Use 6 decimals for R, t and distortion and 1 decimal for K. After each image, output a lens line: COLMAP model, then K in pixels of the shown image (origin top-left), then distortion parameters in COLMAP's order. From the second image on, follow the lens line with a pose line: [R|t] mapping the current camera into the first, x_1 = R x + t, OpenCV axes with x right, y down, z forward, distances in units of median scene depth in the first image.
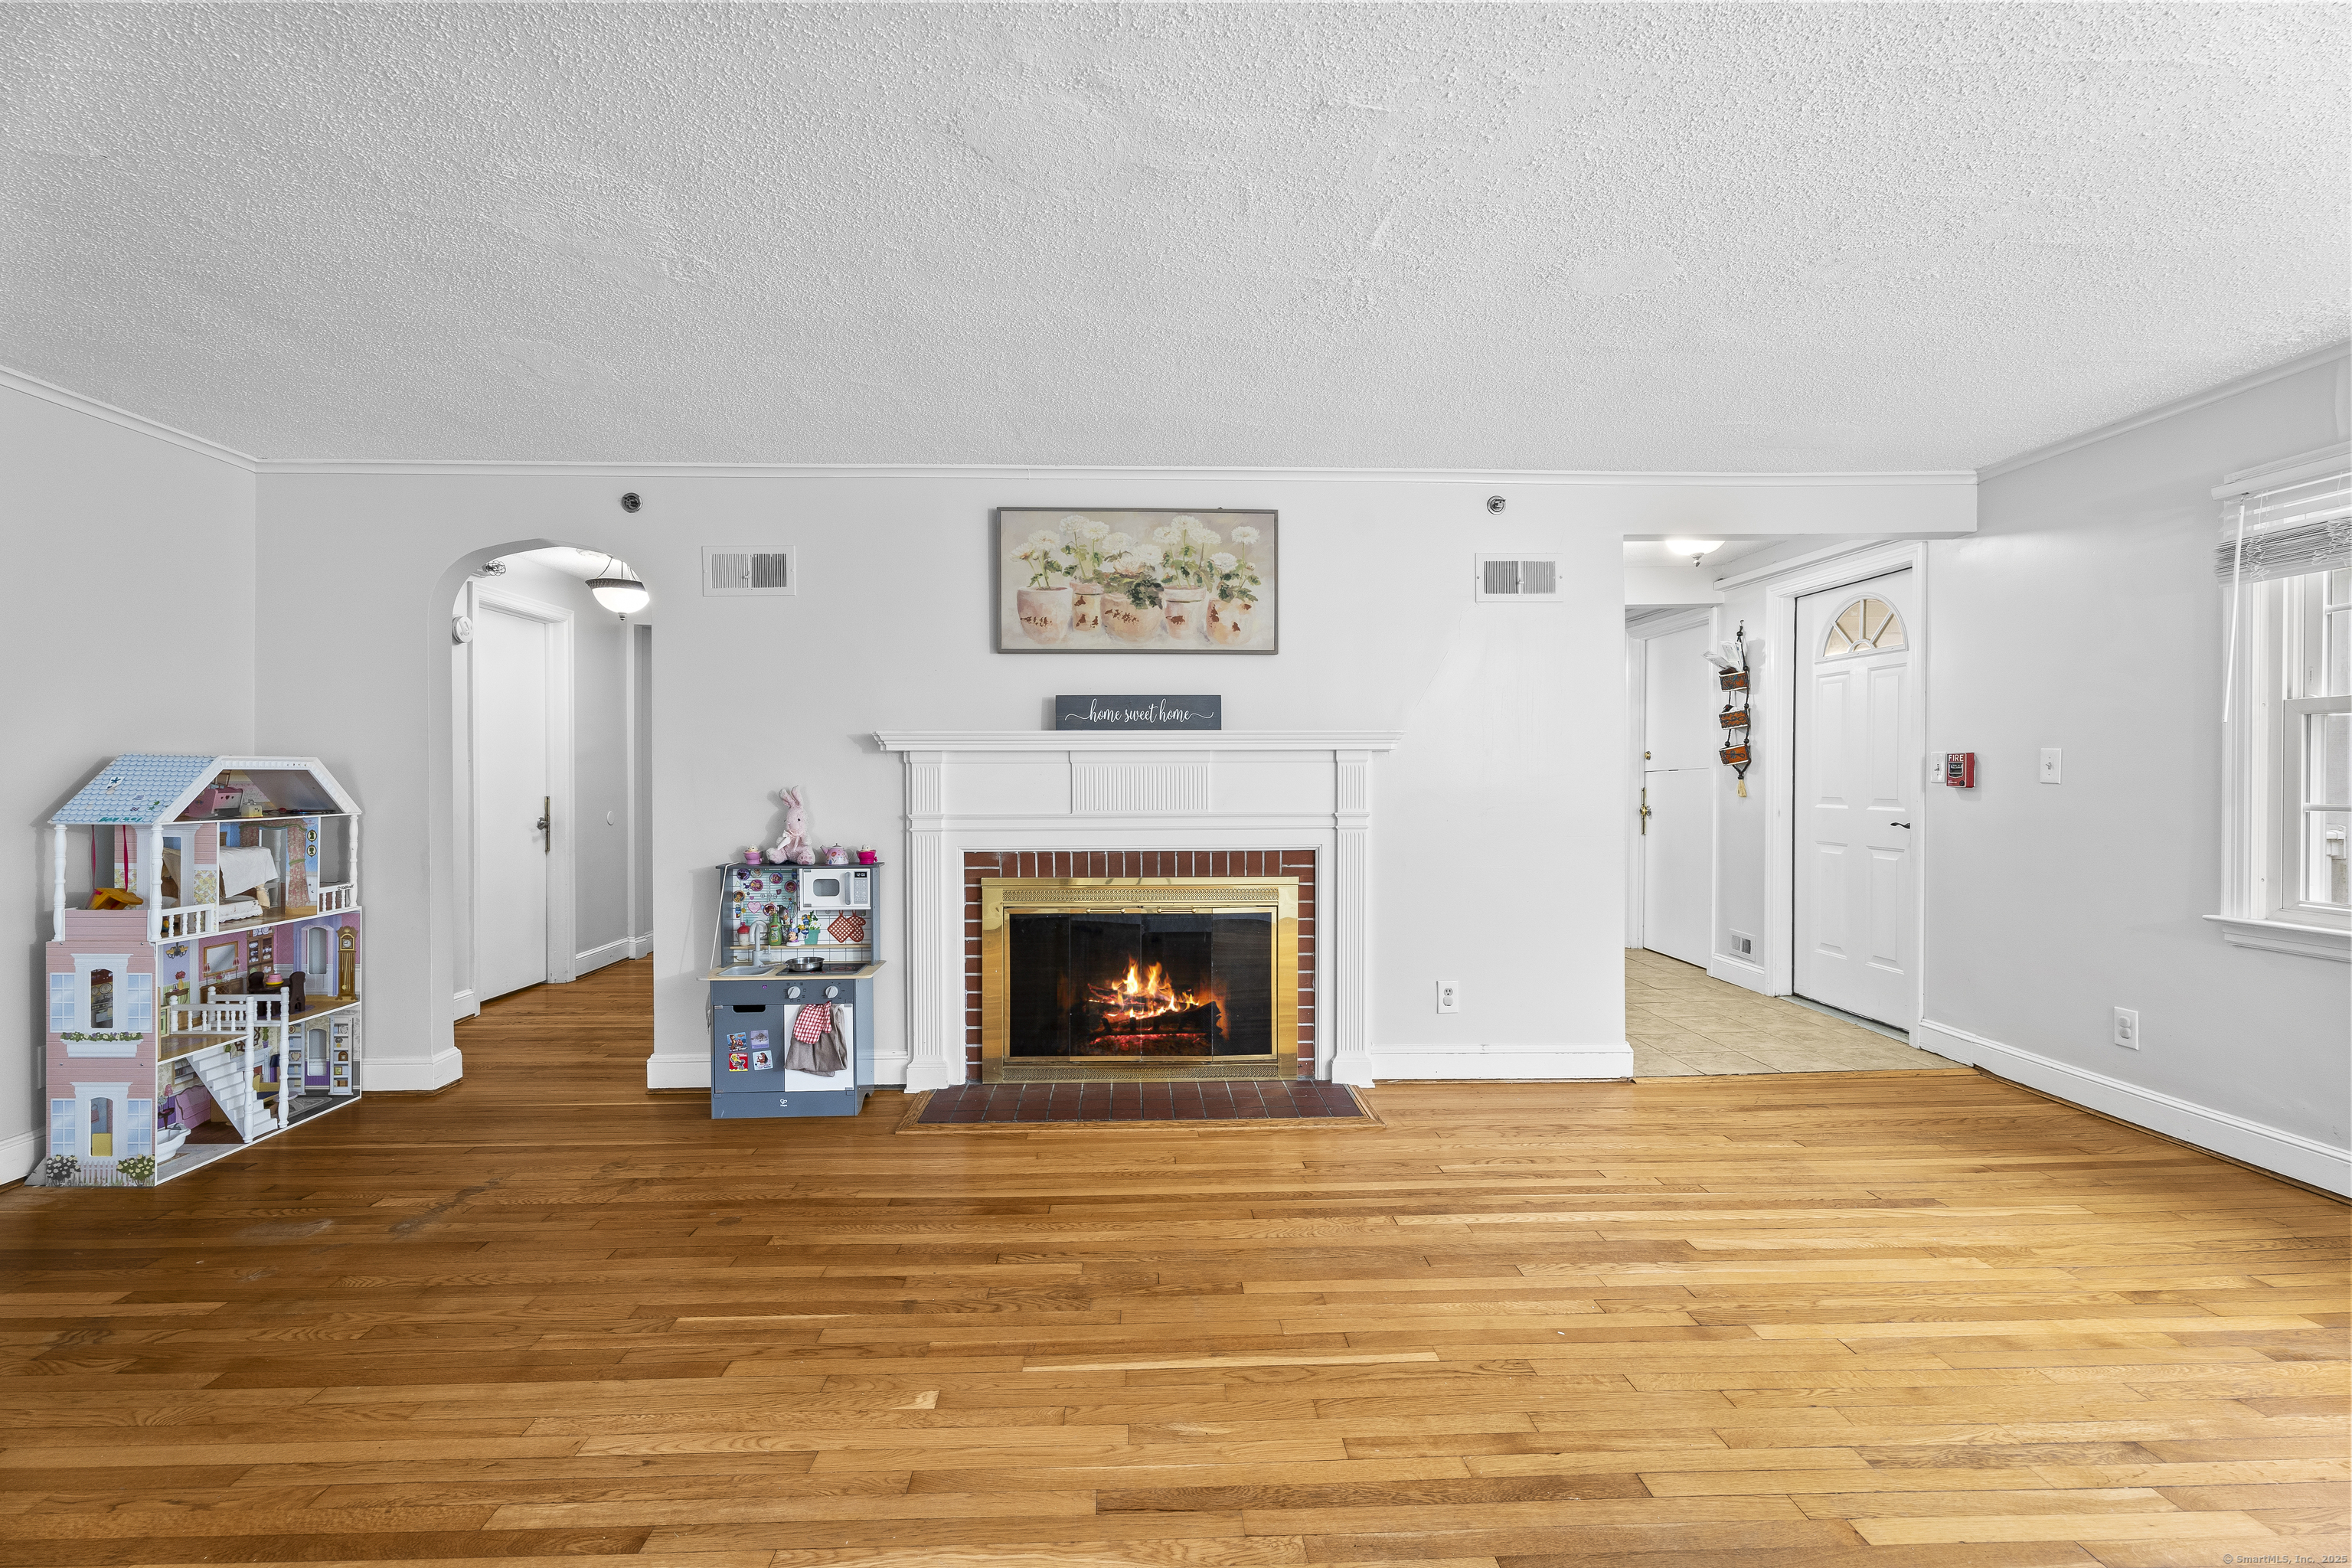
lens RADIAL K [[1037.3, 0, 1172.7], [0, 1037.3, 788.4], [0, 0, 1]] dist [-0.000198, 0.001022]
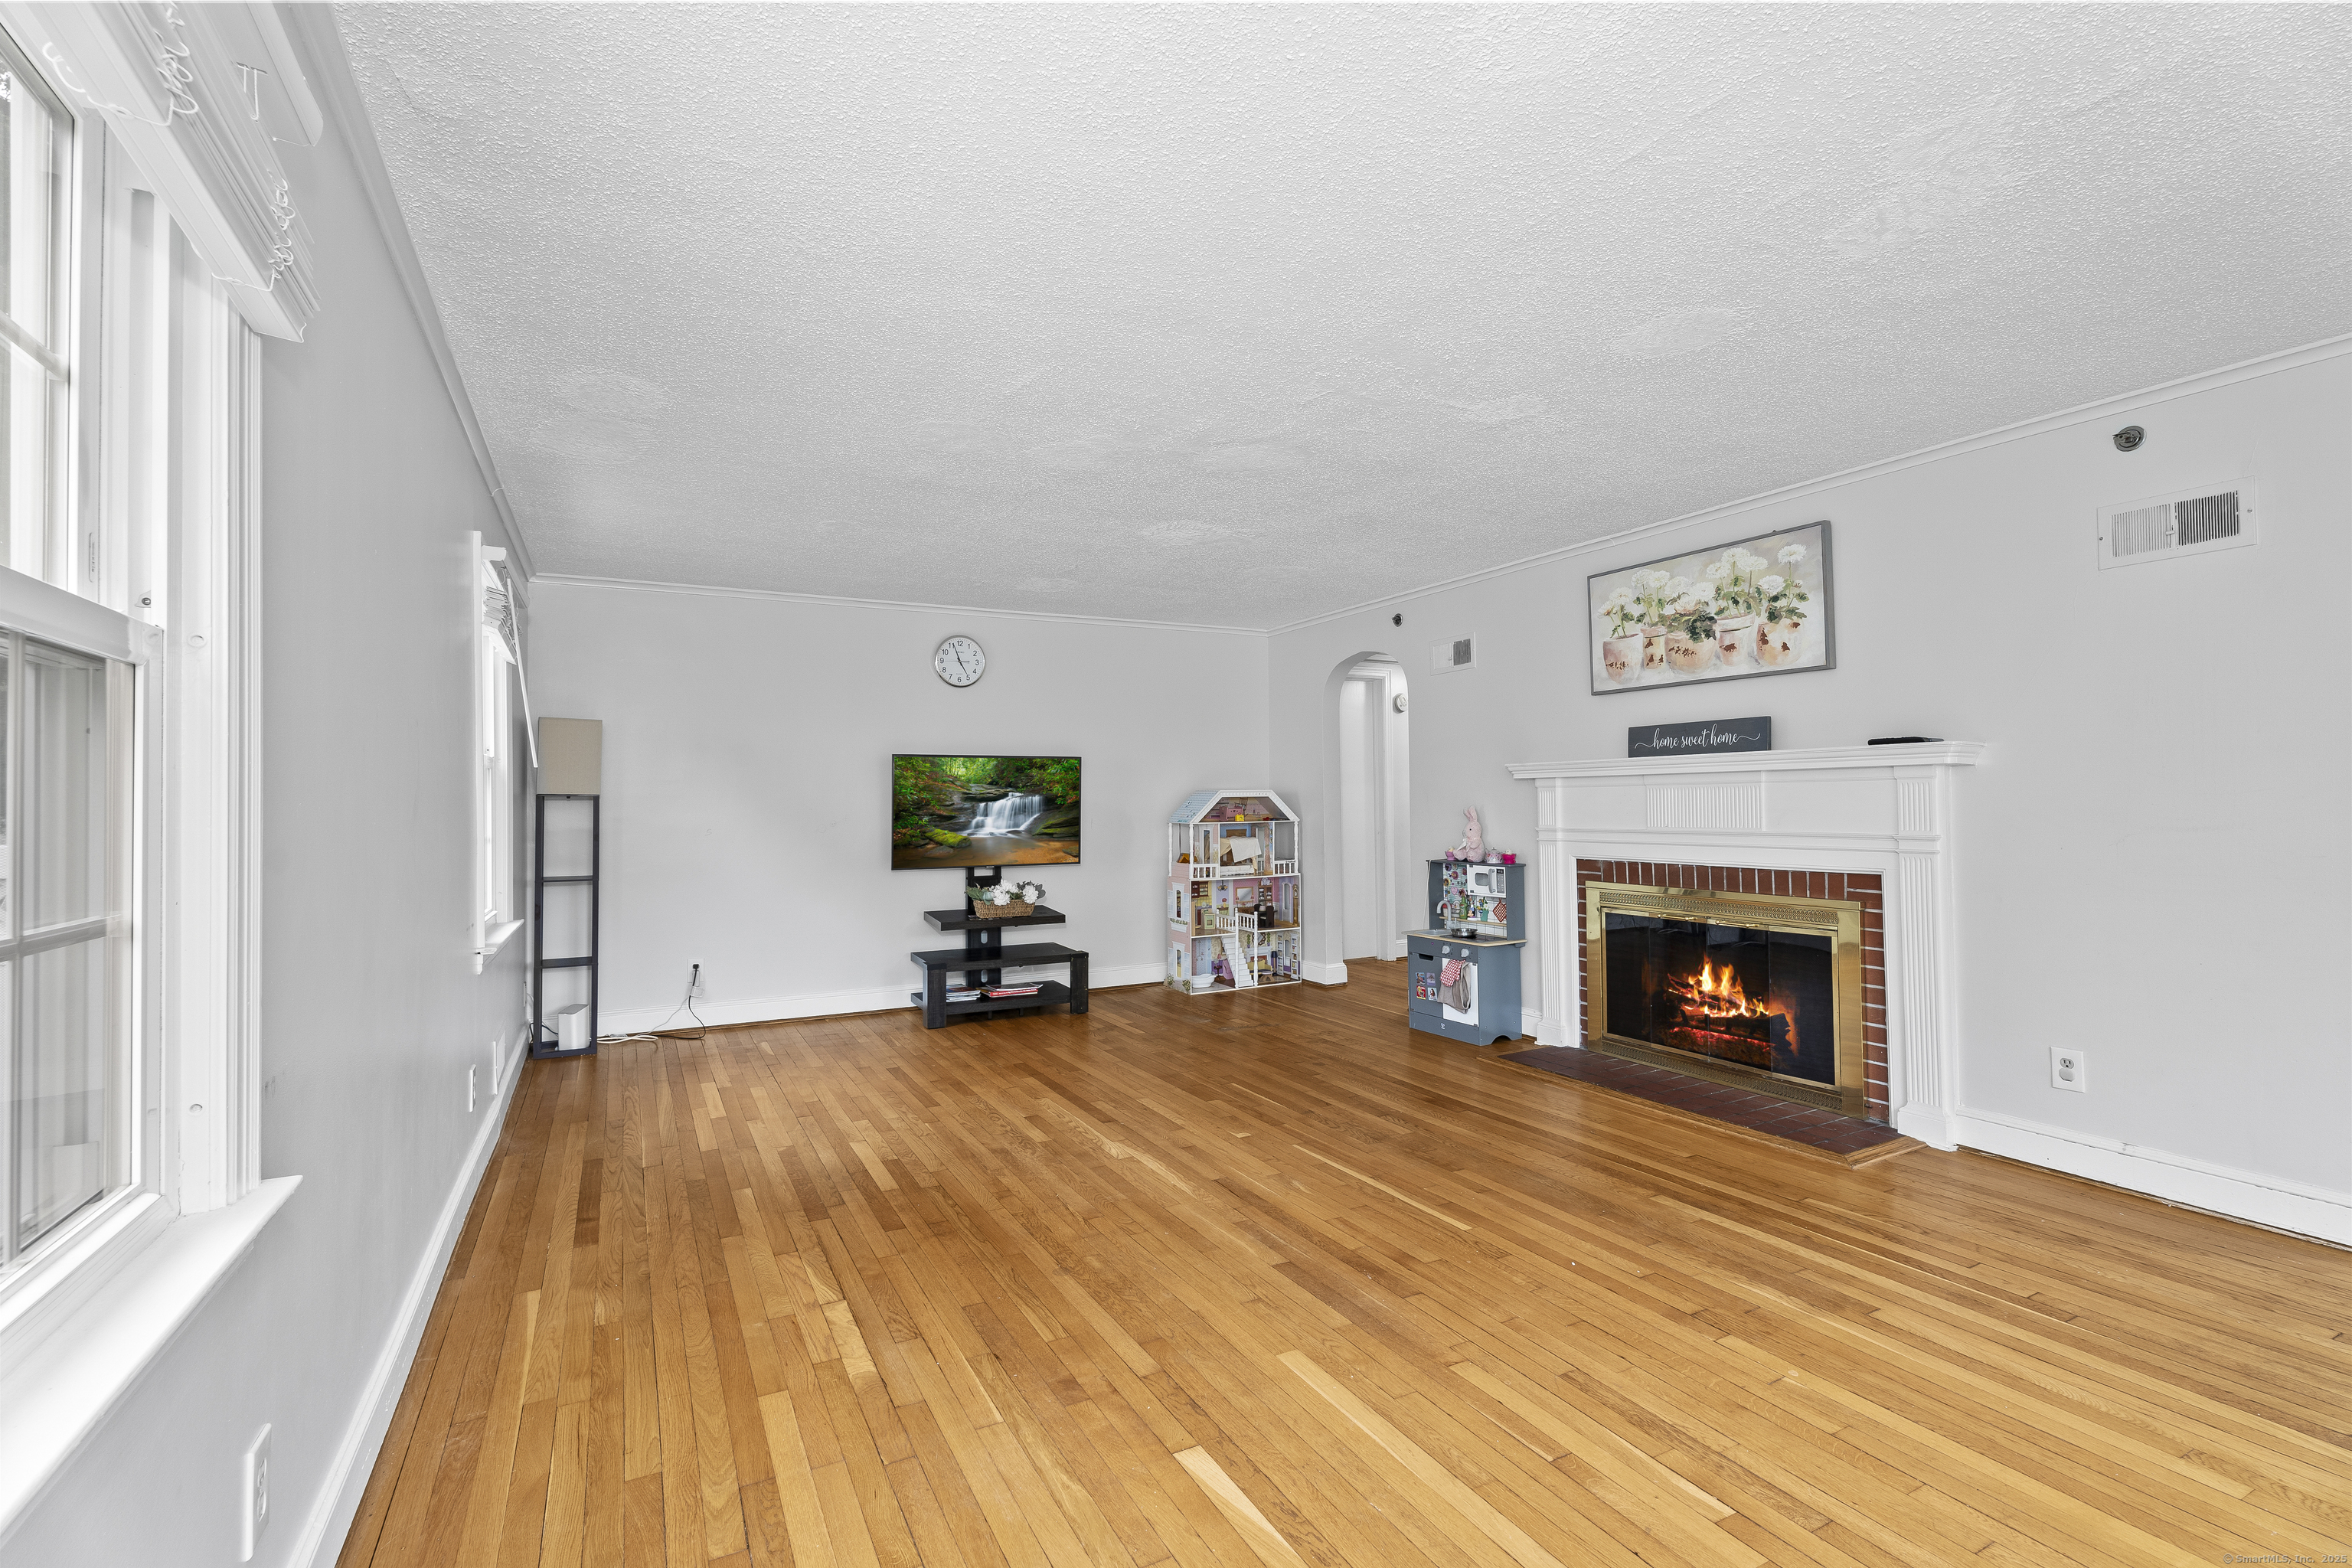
lens RADIAL K [[1037.3, 0, 1171.9], [0, 1037.3, 782.1], [0, 0, 1]] dist [-0.000198, 0.001022]
pose [[0.438247, -0.019903, -0.898634, 0.717806], [0.002624, 0.999779, -0.020864, -0.005453], [0.898851, 0.006785, 0.438202, 0.028784]]
